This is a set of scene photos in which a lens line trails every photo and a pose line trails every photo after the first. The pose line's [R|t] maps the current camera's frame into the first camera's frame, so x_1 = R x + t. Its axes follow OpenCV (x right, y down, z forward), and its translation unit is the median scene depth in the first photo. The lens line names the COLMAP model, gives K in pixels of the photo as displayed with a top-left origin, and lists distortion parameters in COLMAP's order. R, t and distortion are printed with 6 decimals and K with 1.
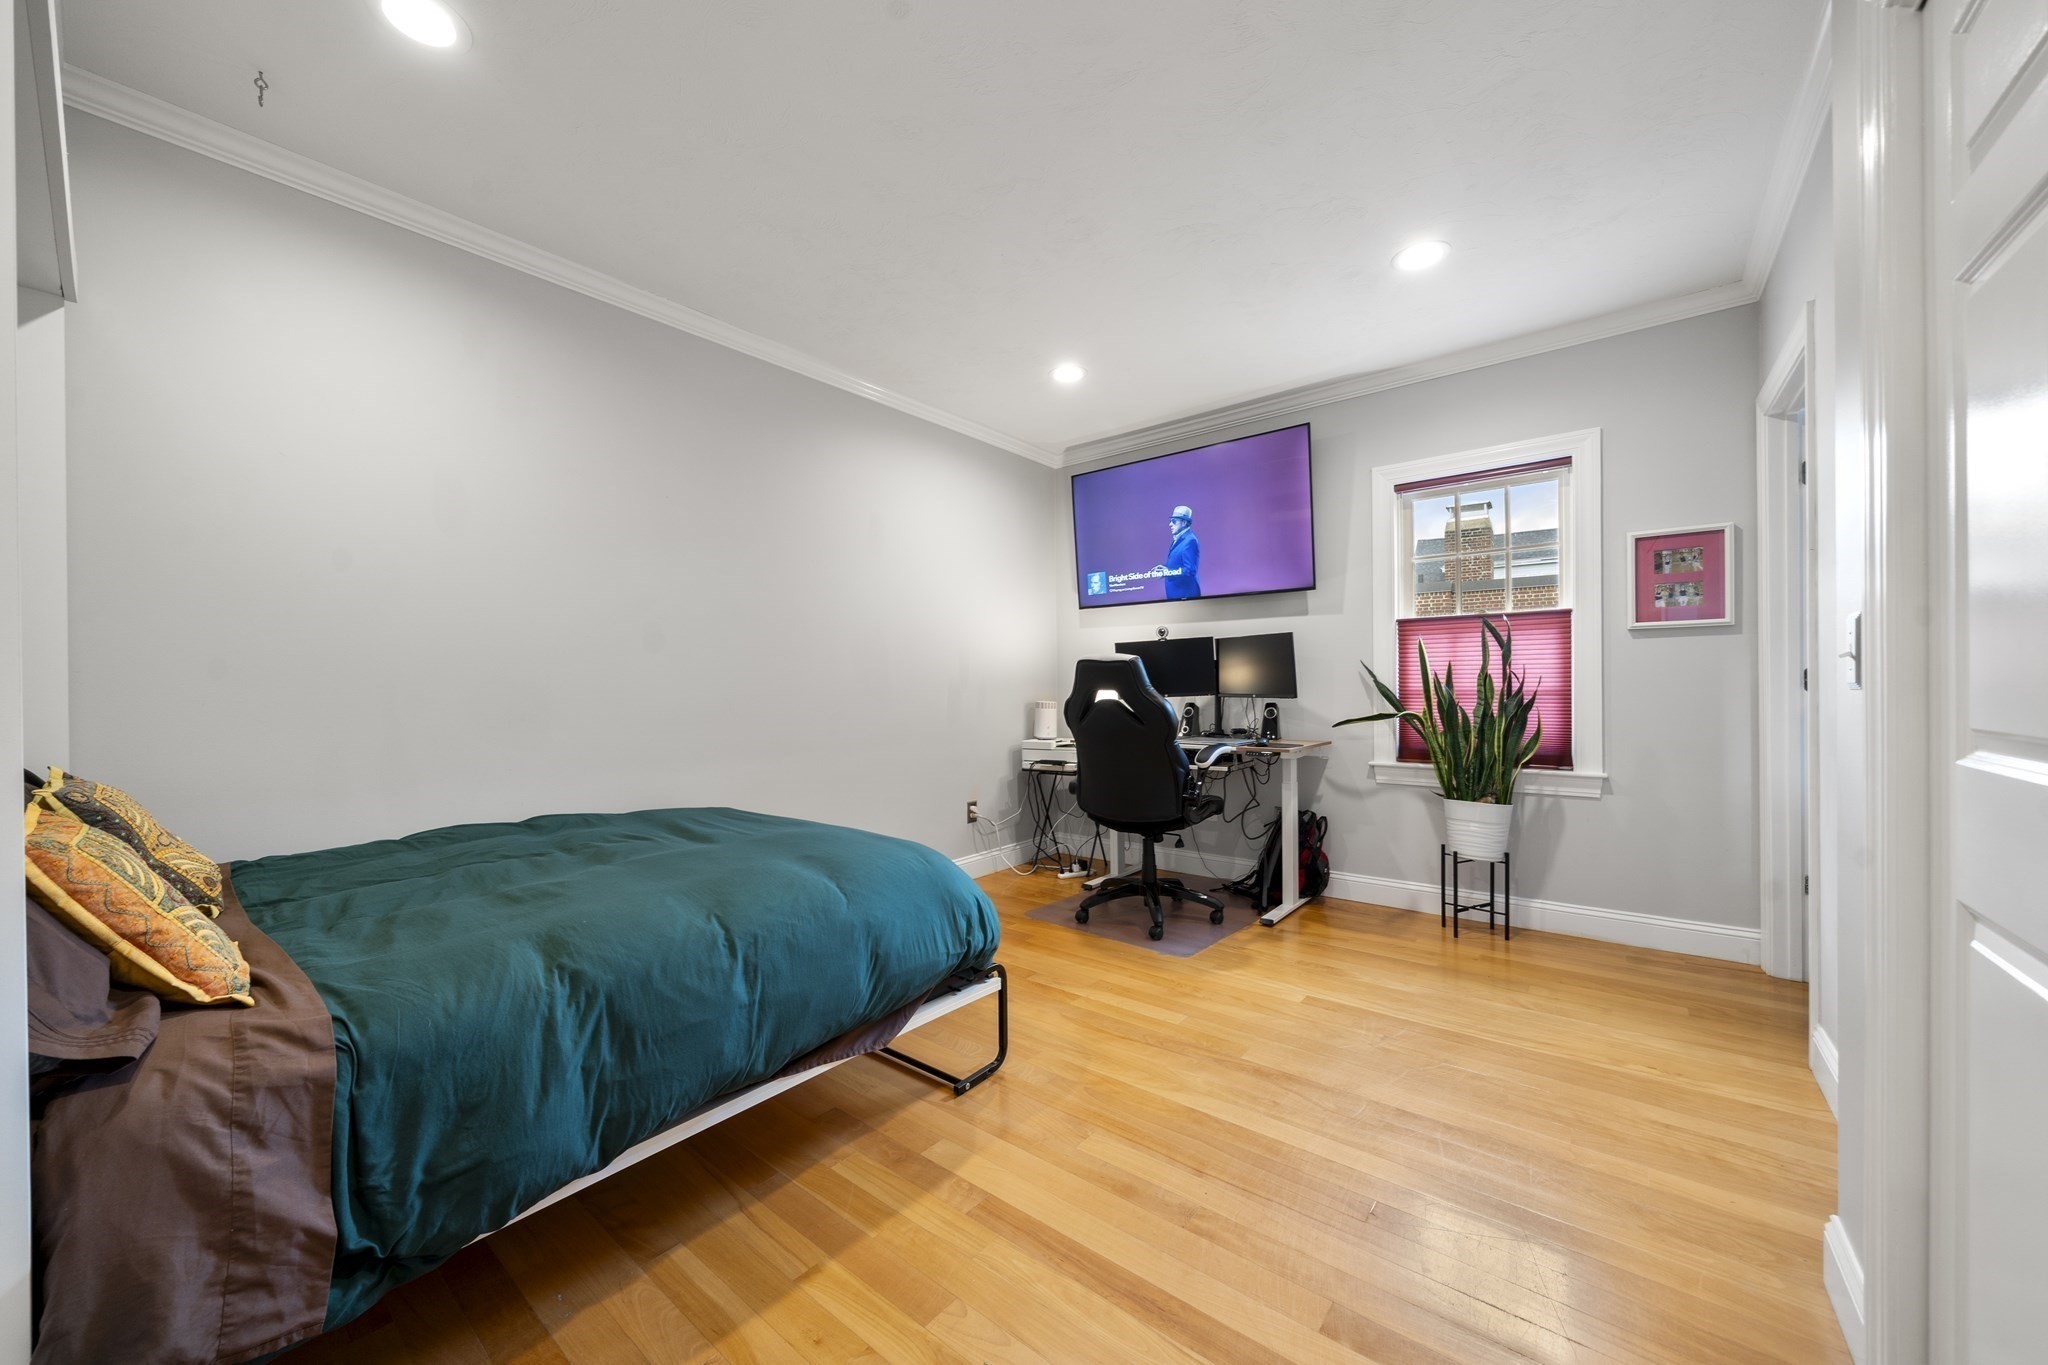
lens RADIAL K [[744.9, 0, 1013.0], [0, 744.9, 684.2], [0, 0, 1]] dist [0.000095, -0.000010]
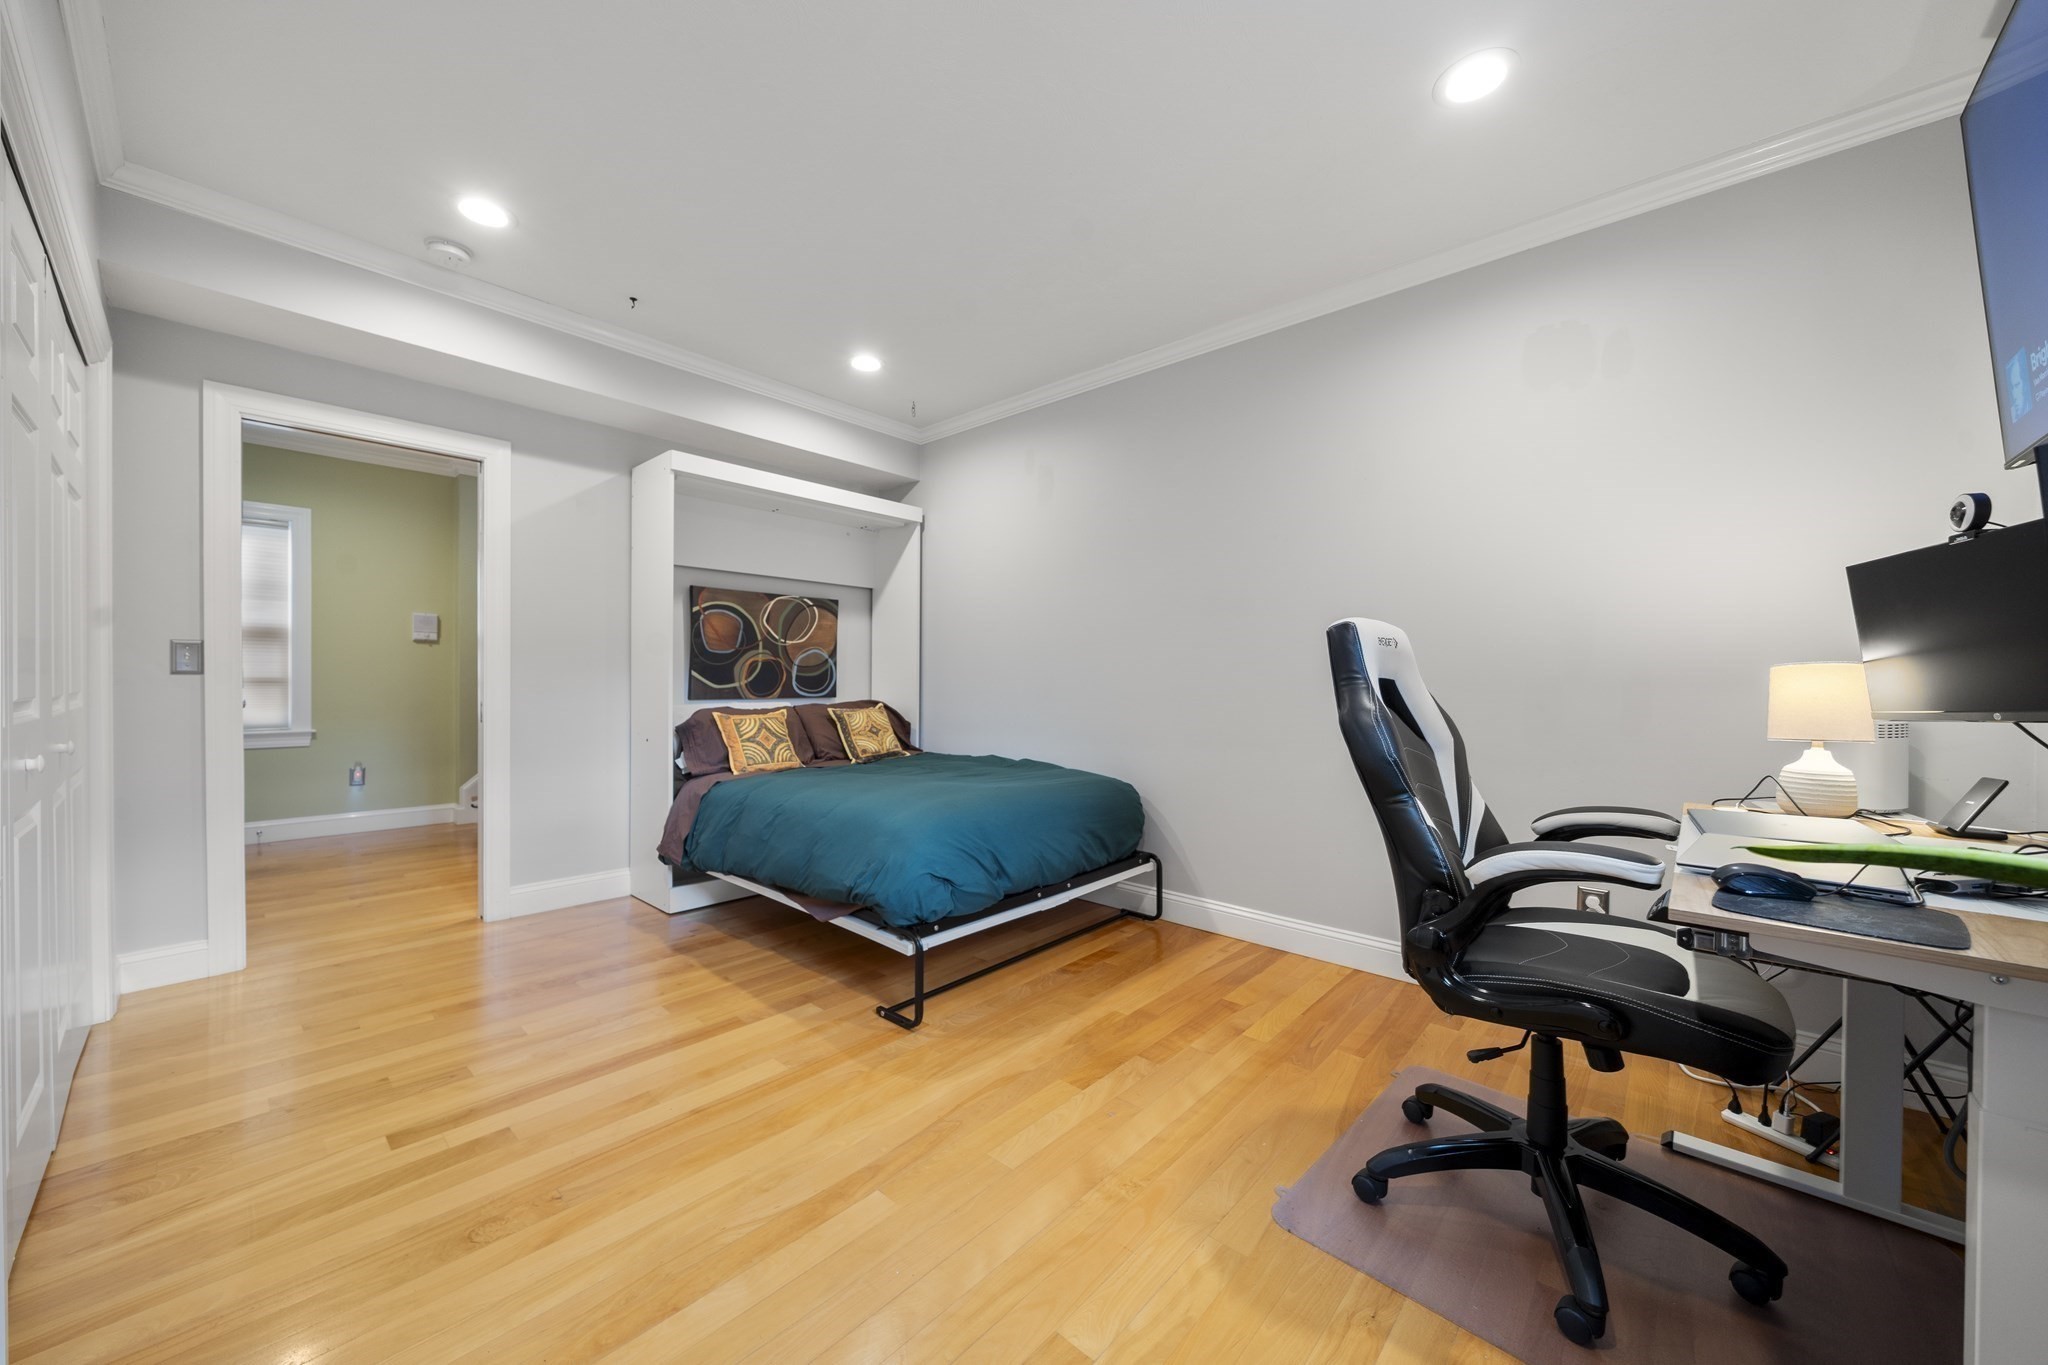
lens RADIAL K [[744.9, 0, 1013.0], [0, 744.9, 684.2], [0, 0, 1]] dist [0.000095, -0.000010]
pose [[-0.053188, 0.009818, -0.998536, 1.189631], [-0.009924, 0.999897, 0.010360, 0.008568], [0.998535, 0.010461, -0.053085, 1.373275]]
